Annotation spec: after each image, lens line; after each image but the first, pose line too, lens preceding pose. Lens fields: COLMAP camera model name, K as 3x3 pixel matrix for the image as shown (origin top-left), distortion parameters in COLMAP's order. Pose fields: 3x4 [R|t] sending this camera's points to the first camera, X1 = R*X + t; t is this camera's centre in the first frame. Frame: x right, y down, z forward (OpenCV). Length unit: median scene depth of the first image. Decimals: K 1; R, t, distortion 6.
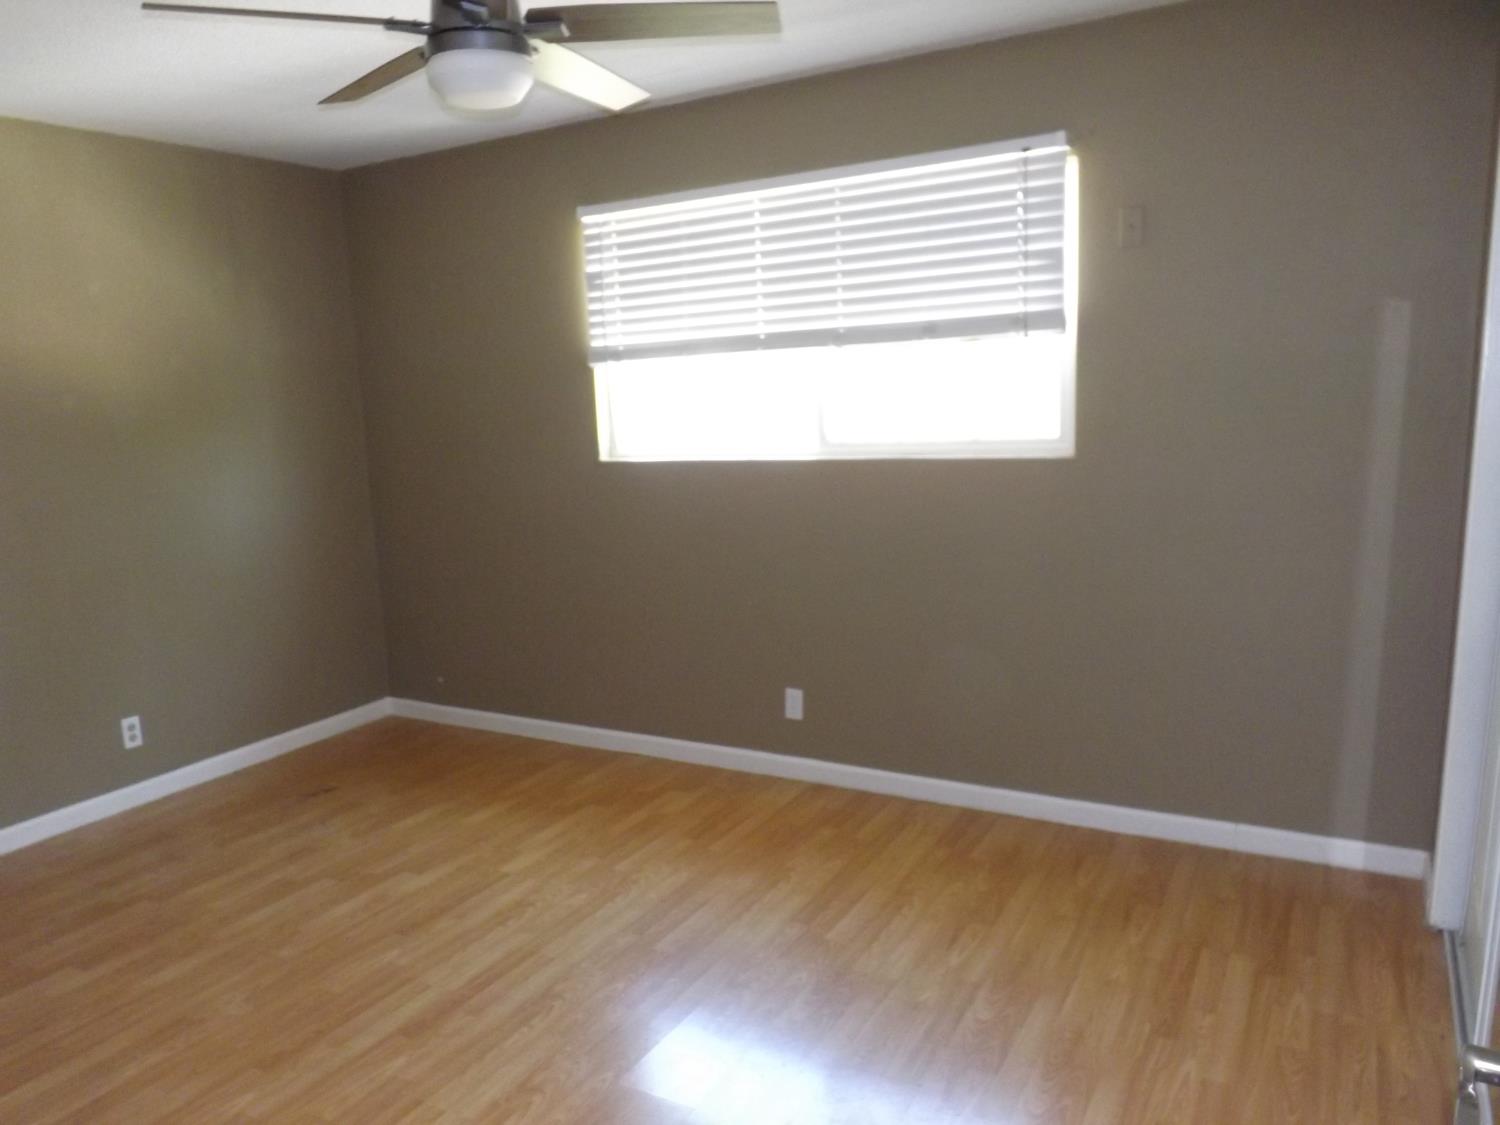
lens RADIAL K [[1093.7, 0, 740.2], [0, 1093.7, 568.5], [0, 0, 1]] dist [-0.055555, 0.017323]
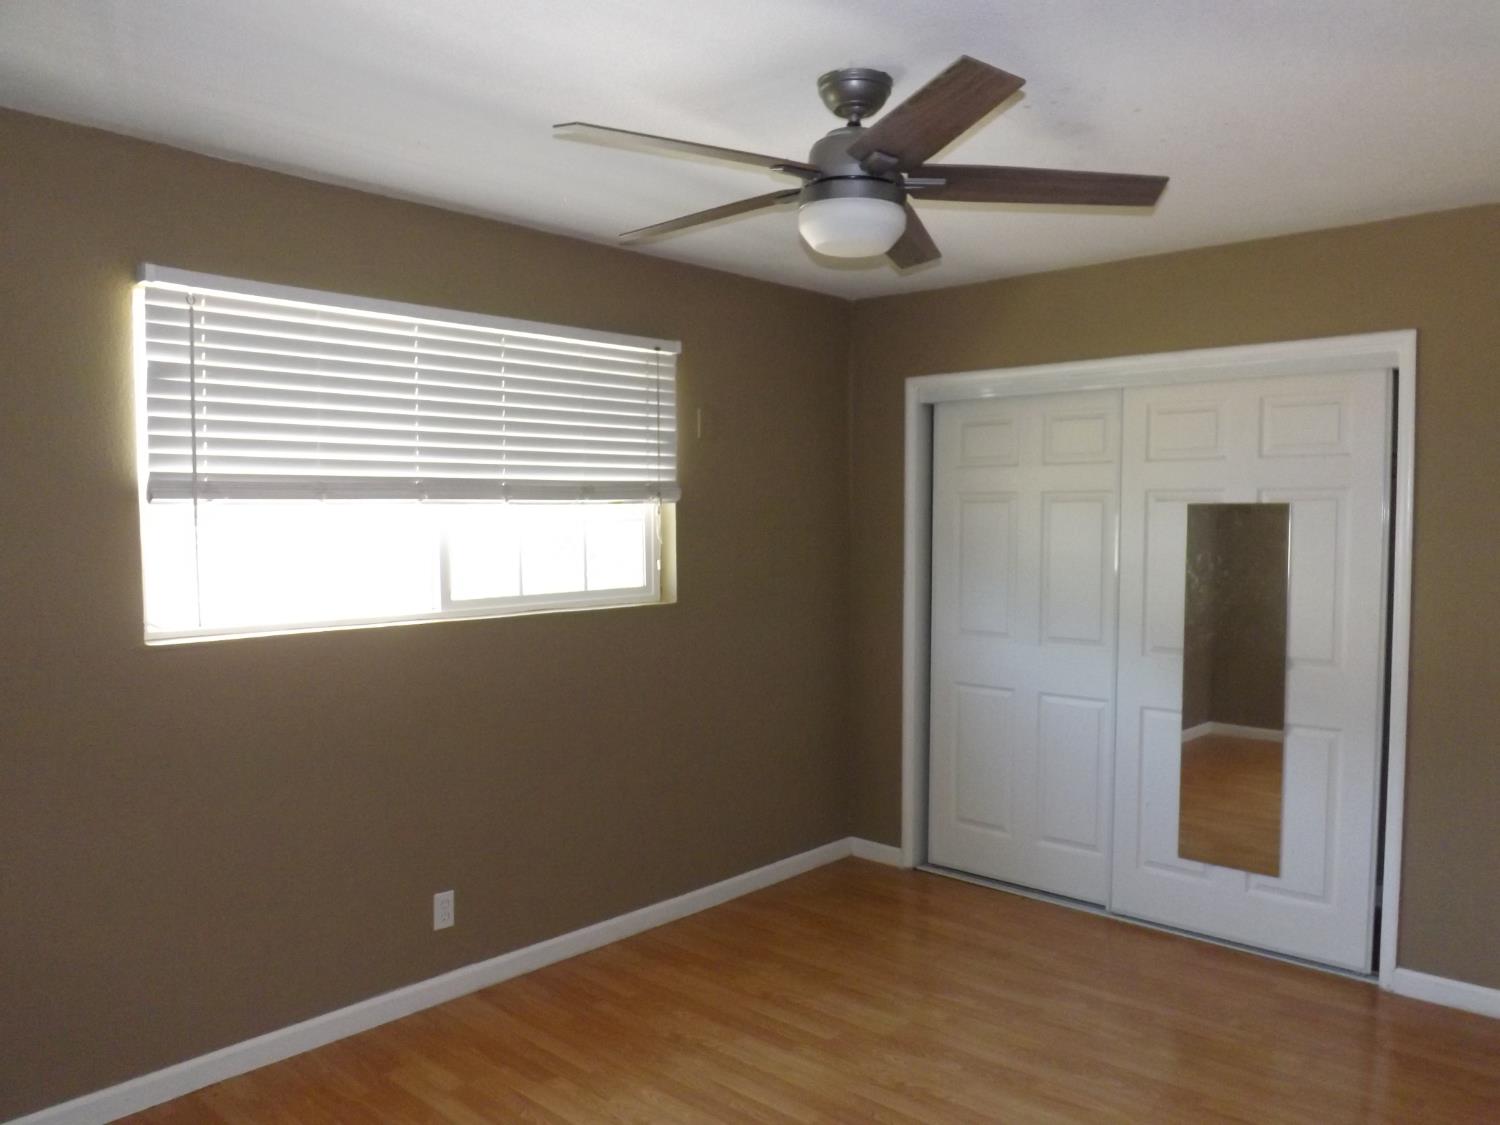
lens RADIAL K [[1093.7, 0, 740.2], [0, 1093.7, 565.2], [0, 0, 1]] dist [-0.055555, 0.017323]
pose [[0.224777, -0.004970, 0.974397, -0.818243], [0.148097, 0.988544, -0.029121, -0.094027], [-0.963090, 0.150851, 0.222938, 0.624880]]
